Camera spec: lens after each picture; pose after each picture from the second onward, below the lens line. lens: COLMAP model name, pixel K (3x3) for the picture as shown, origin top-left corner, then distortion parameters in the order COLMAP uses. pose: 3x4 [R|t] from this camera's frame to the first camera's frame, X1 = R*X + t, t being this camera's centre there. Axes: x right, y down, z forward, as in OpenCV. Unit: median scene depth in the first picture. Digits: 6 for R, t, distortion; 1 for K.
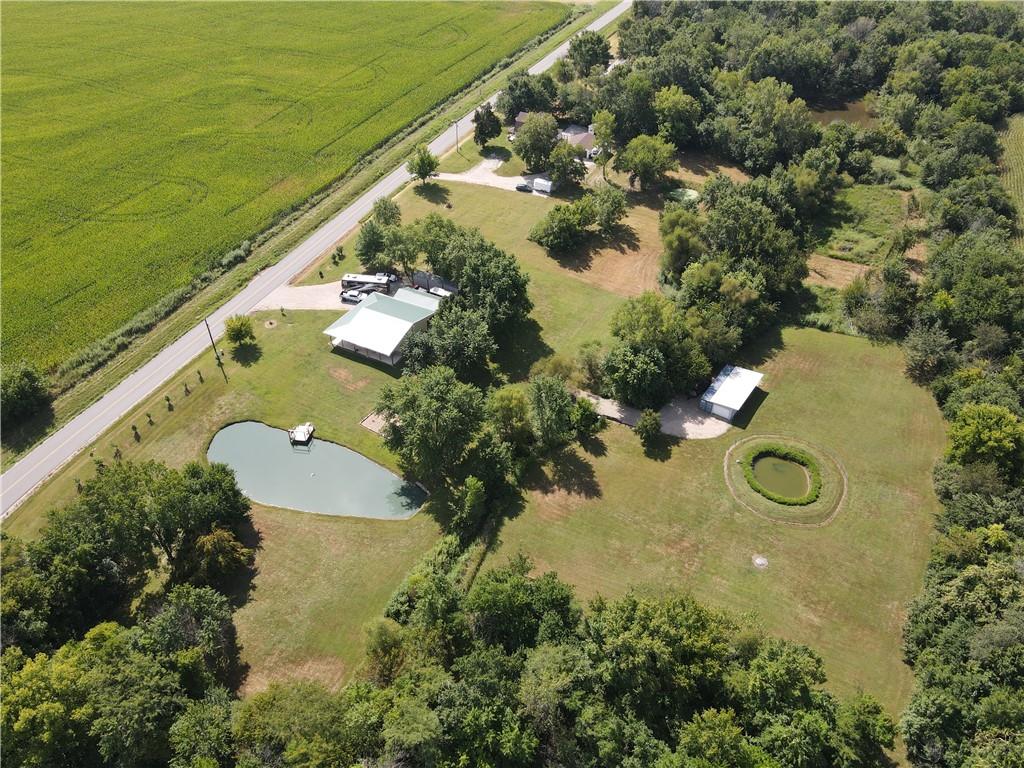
lens RADIAL K [[748.2, 0, 507.1], [0, 748.2, 382.5], [0, 0, 1]] dist [0.003013, 0.009240]
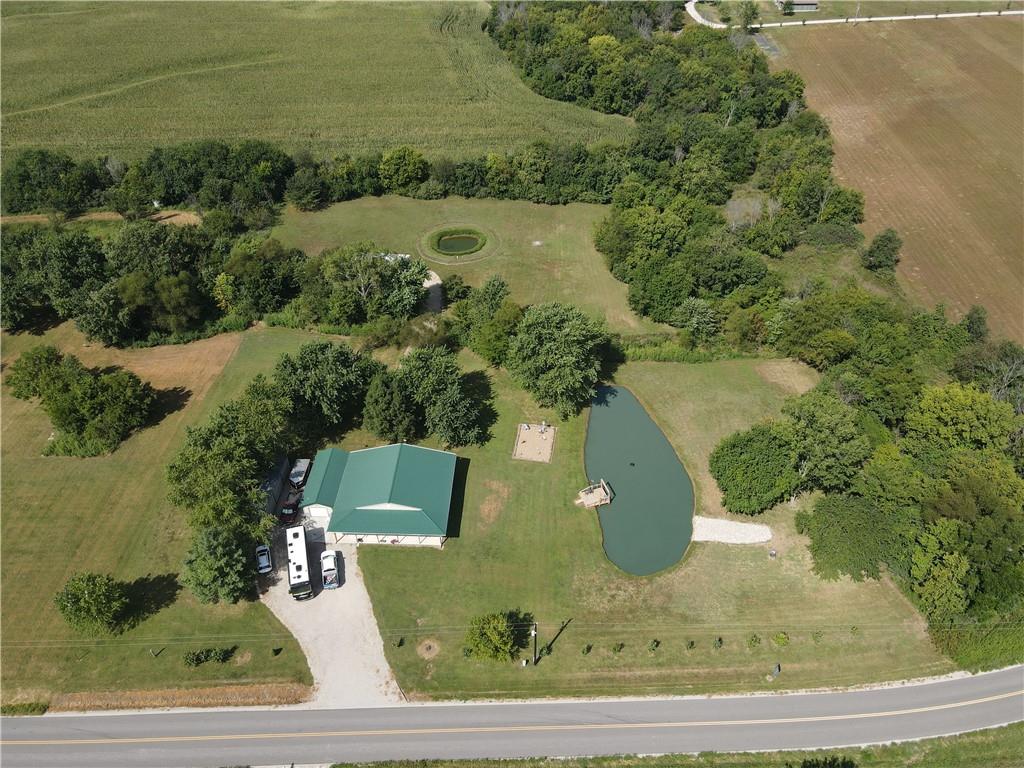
lens RADIAL K [[748.2, 0, 509.9], [0, 748.2, 384.0], [0, 0, 1]] dist [0.003013, 0.009240]
pose [[-0.438068, -0.563840, 0.700129, -0.764982], [0.582717, 0.414933, 0.698764, -0.651074], [-0.684497, 0.714084, 0.146791, 0.841297]]
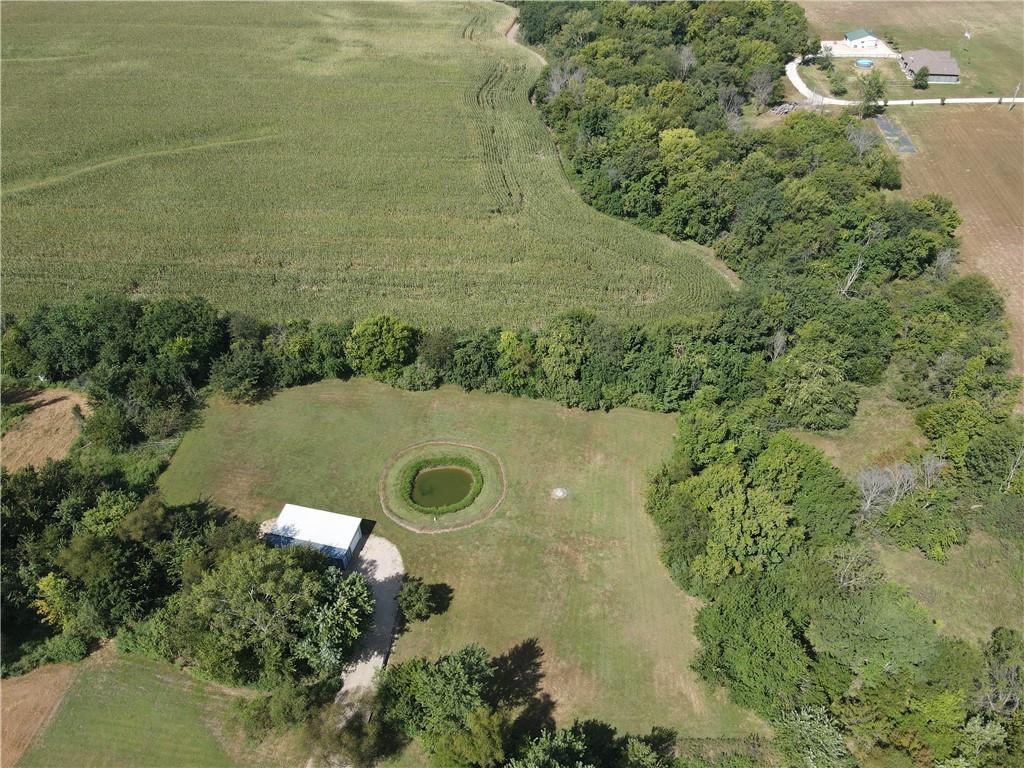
lens RADIAL K [[748.2, 0, 511.7], [0, 748.2, 384.0], [0, 0, 1]] dist [0.003013, 0.009240]
pose [[-0.351989, -0.586846, 0.729189, -0.268369], [0.606222, 0.450638, 0.655302, -0.471077], [-0.713161, 0.672709, 0.197139, 0.604724]]
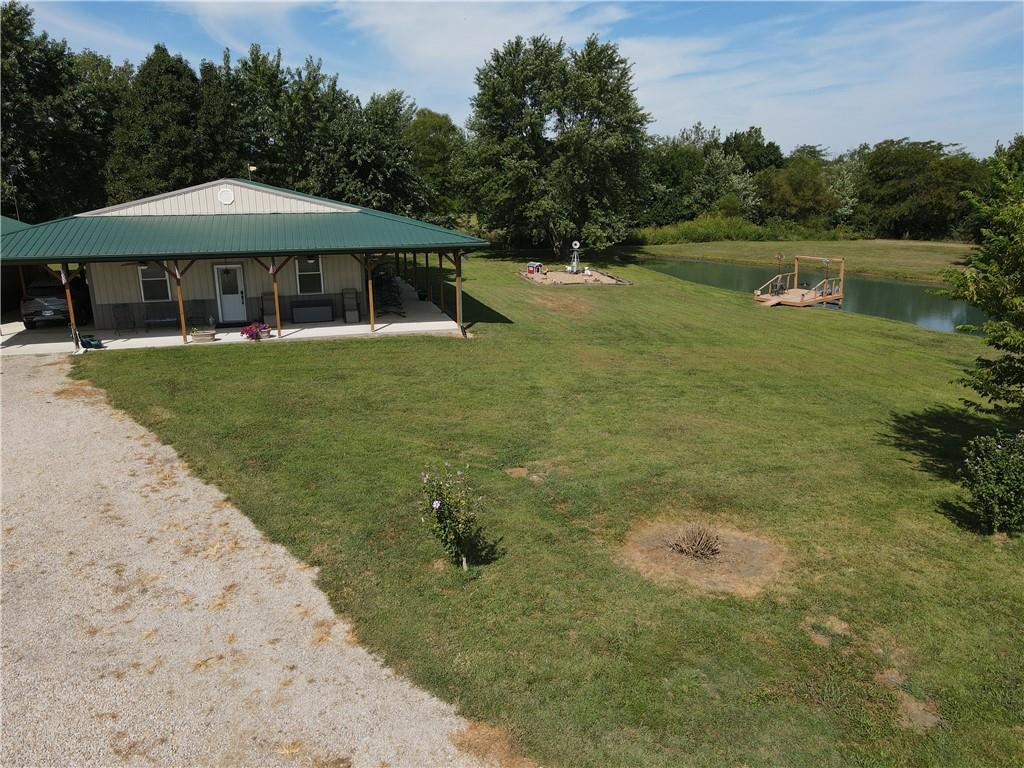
lens RADIAL K [[748.2, 0, 508.8], [0, 748.2, 383.8], [0, 0, 1]] dist [0.003013, 0.009240]
pose [[-0.704240, -0.186080, 0.685142, -0.416909], [0.454936, 0.622601, 0.636711, -0.174936], [-0.545049, 0.760094, -0.353806, 1.205126]]
